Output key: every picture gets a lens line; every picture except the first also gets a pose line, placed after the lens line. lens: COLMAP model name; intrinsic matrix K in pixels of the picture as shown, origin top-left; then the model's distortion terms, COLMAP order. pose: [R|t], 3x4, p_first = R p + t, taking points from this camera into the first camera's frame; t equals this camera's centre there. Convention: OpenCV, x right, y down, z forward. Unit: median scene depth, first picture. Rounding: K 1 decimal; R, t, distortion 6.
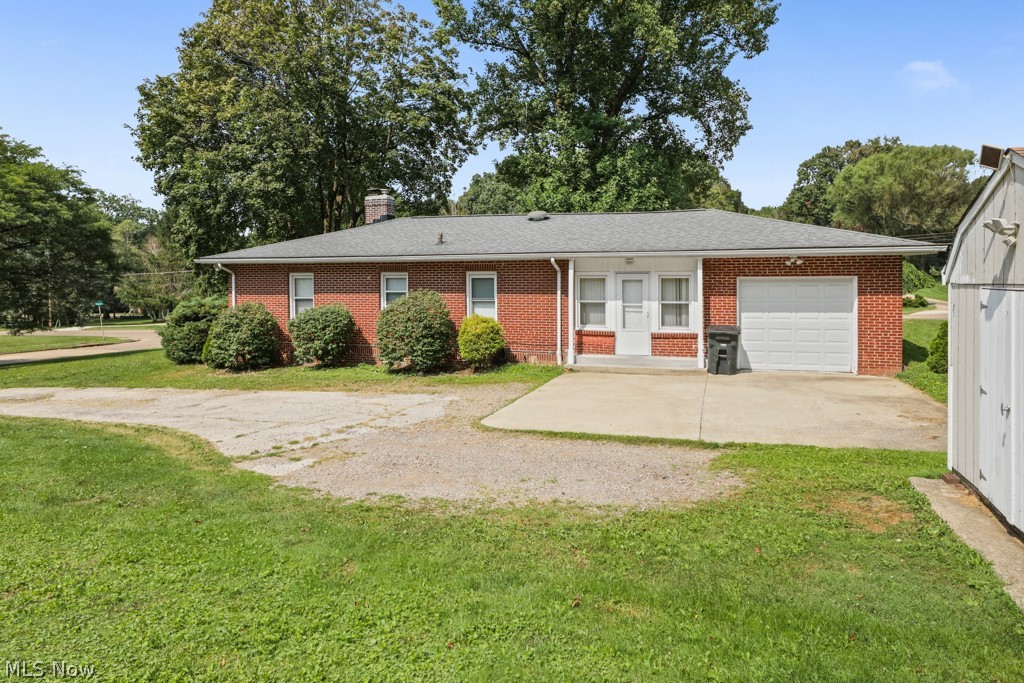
lens RADIAL K [[614.8, 0, 512.5], [0, 614.8, 308.8], [0, 0, 1]] dist [0.020074, 0.000174]
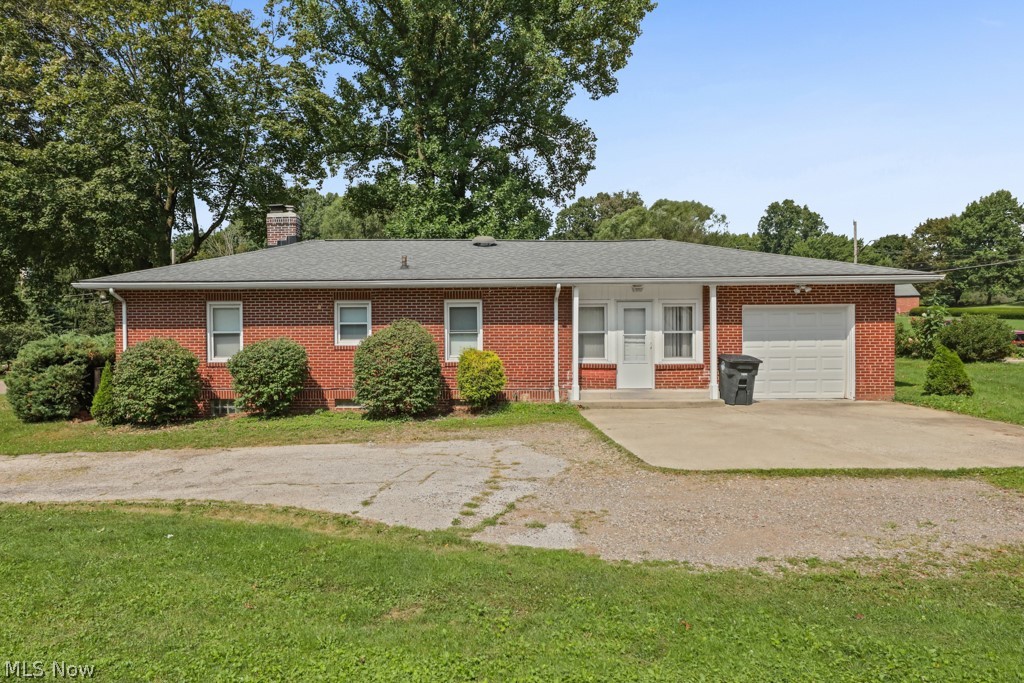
lens RADIAL K [[646.3, 0, 512.0], [0, 646.3, 341.5], [0, 0, 1]] dist [0.018127, 0.000432]
pose [[0.964147, -0.011893, 0.265102, -0.242235], [0.015086, 0.999836, -0.010013, 0.009986], [-0.264940, 0.013653, 0.964168, 0.096470]]
